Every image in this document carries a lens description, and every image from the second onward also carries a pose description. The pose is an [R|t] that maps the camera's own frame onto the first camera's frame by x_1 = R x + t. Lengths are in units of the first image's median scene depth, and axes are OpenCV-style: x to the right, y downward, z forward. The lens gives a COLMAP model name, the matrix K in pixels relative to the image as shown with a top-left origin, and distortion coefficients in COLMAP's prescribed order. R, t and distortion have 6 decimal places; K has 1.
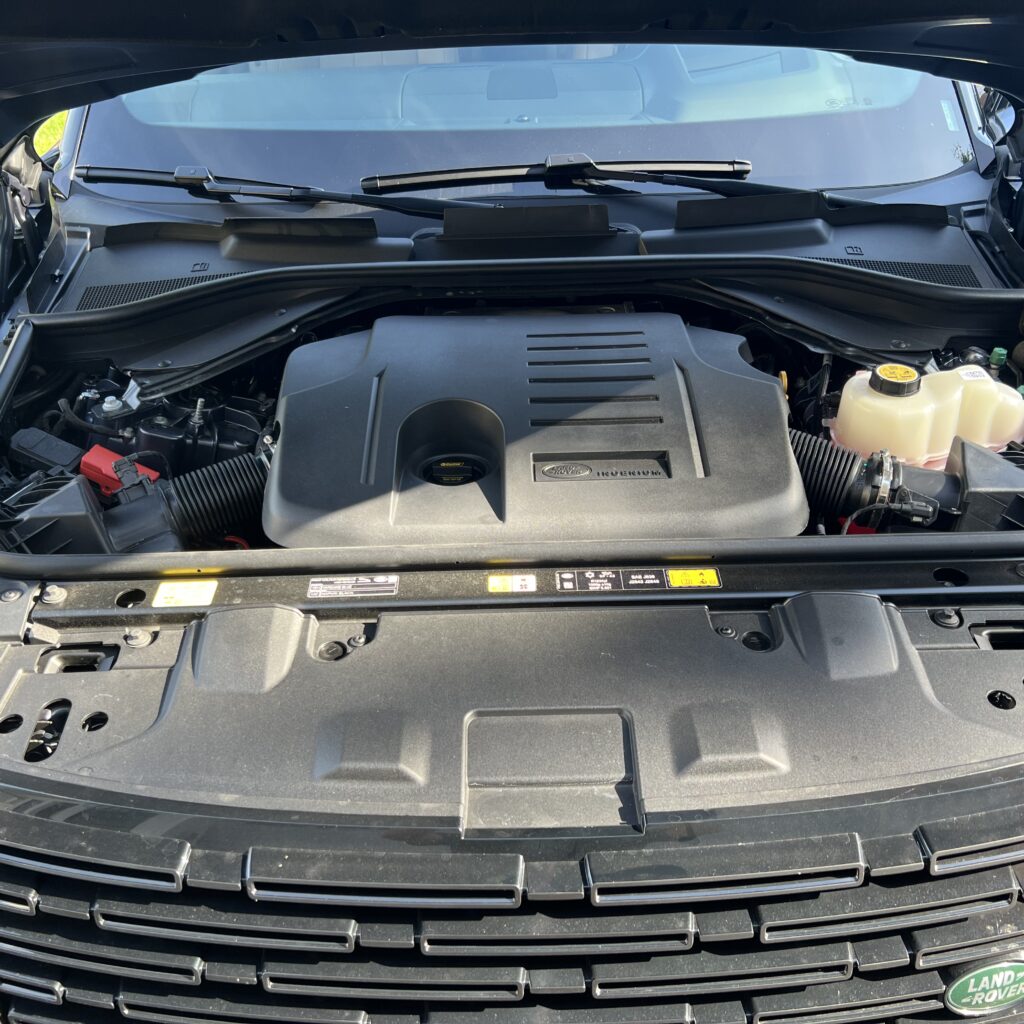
lens RADIAL K [[987.1, 0, 509.8], [0, 987.1, 527.3], [0, 0, 1]] dist [0.092923, -0.170124]
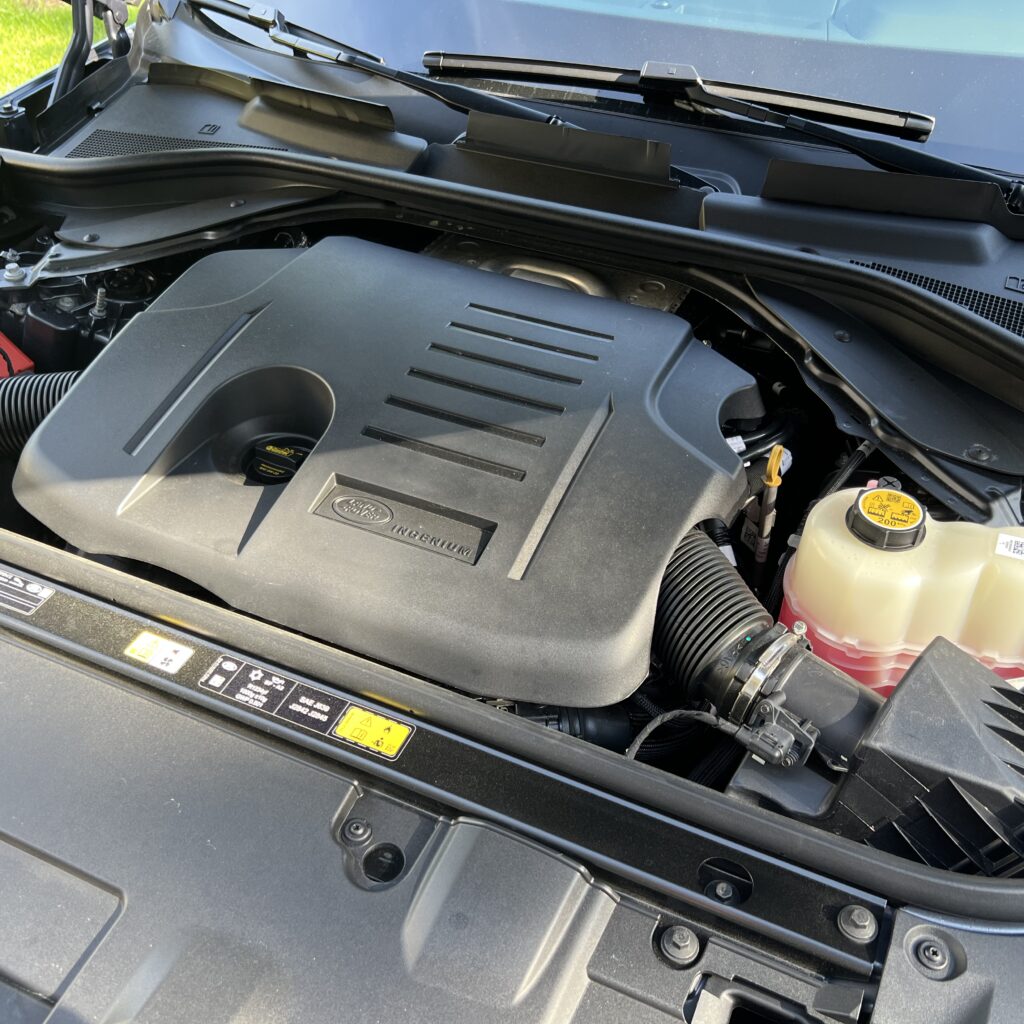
lens RADIAL K [[987.1, 0, 509.8], [0, 987.1, 527.3], [0, 0, 1]] dist [0.092923, -0.170124]
pose [[0.907218, 0.300879, -0.293986, 0.359797], [-0.261060, 0.950700, 0.167381, -0.187814], [0.329854, -0.075103, 0.941040, 0.320563]]
